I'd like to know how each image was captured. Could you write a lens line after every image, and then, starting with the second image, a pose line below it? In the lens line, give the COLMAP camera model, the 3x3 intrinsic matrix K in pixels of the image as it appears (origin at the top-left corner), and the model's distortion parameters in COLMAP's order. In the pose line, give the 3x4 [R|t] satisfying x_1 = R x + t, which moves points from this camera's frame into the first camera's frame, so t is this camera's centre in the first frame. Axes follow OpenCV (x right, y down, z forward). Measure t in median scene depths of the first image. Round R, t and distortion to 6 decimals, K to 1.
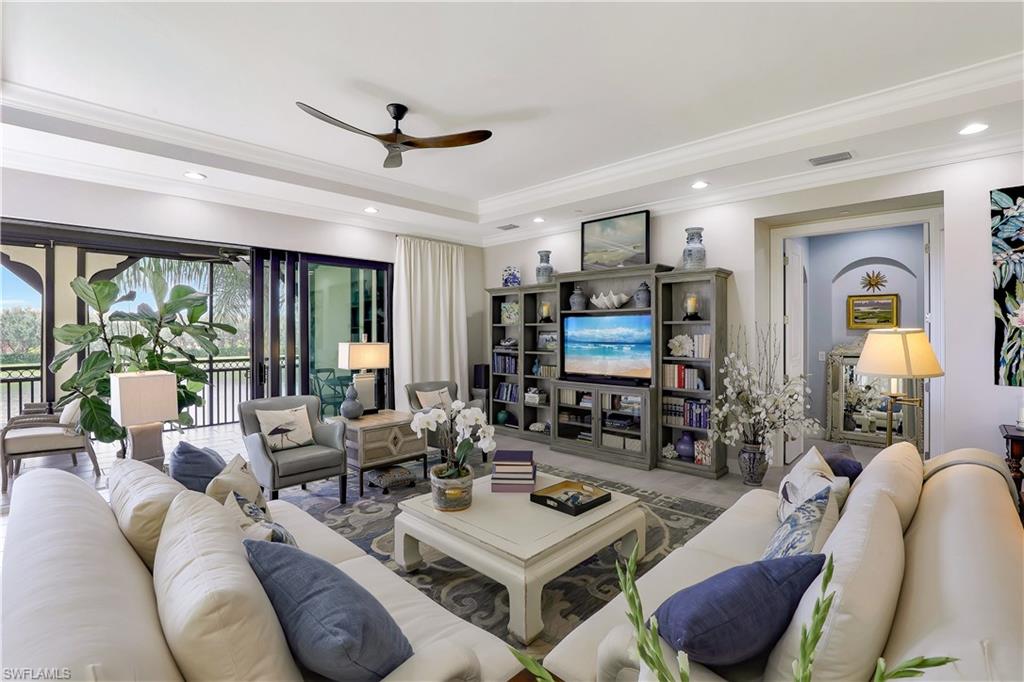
lens RADIAL K [[475.2, 0, 515.1], [0, 475.2, 337.0], [0, 0, 1]] dist [-0.020342, 0.002603]
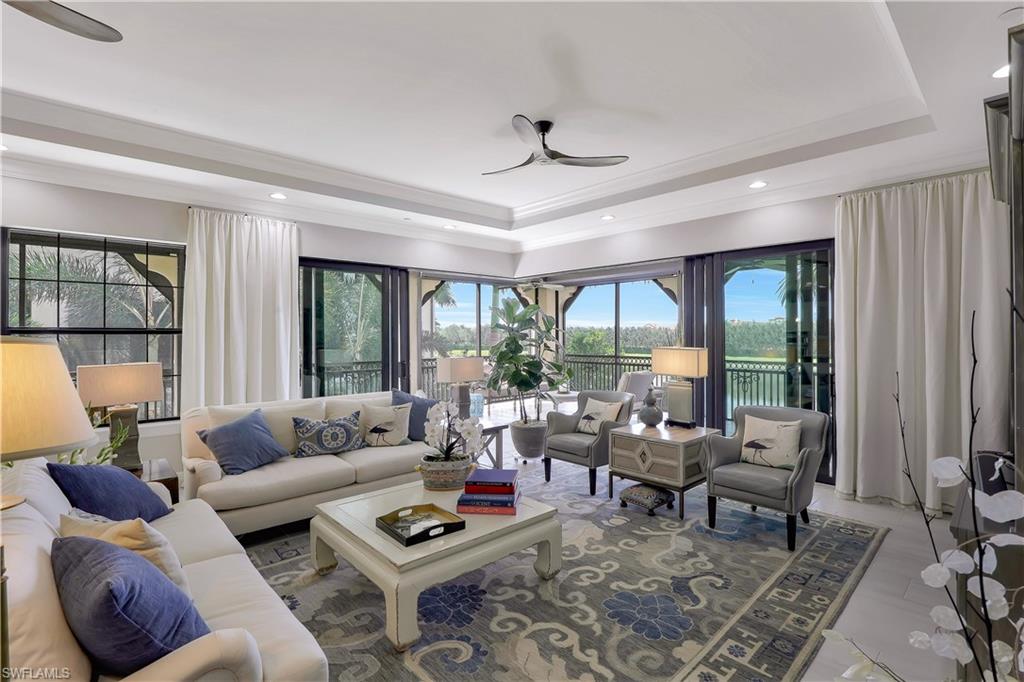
lens RADIAL K [[475.2, 0, 513.2], [0, 475.2, 342.0], [0, 0, 1]] dist [-0.020342, 0.002603]
pose [[-0.055300, -0.003569, -0.998463, 0.501631], [-0.016877, 0.999854, -0.002639, 0.006754], [0.998327, 0.016706, -0.055352, 0.607932]]
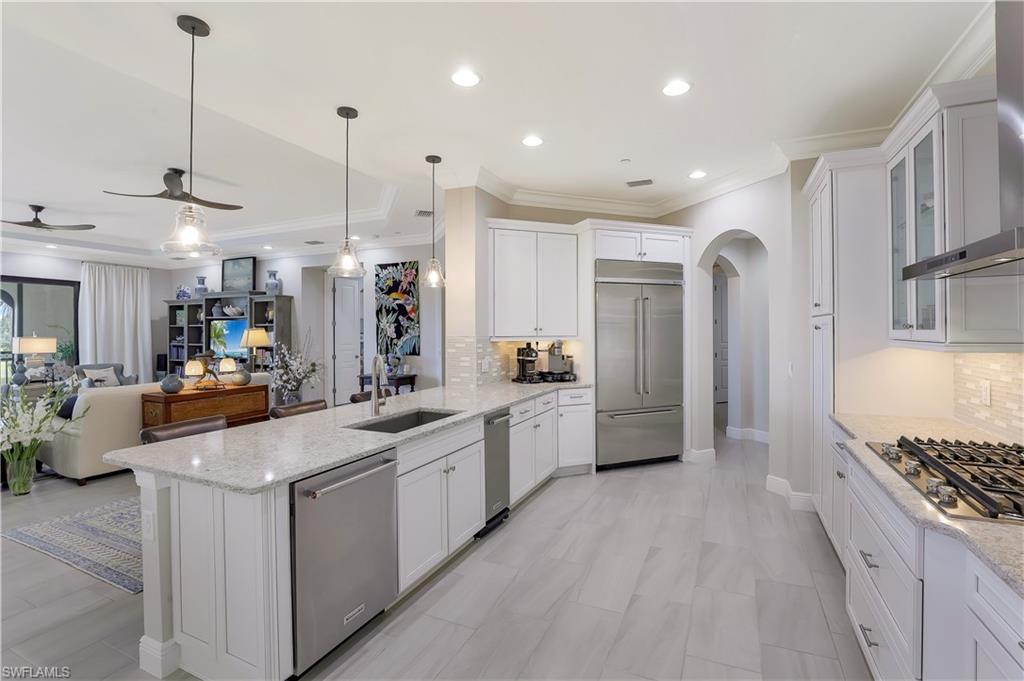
lens RADIAL K [[475.2, 0, 509.4], [0, 475.2, 334.9], [0, 0, 1]] dist [-0.020342, 0.002603]
pose [[0.947714, -0.004091, 0.319095, 0.540459], [0.004853, 0.999987, -0.001592, 0.010202], [-0.319084, 0.003057, 0.947721, -0.762548]]
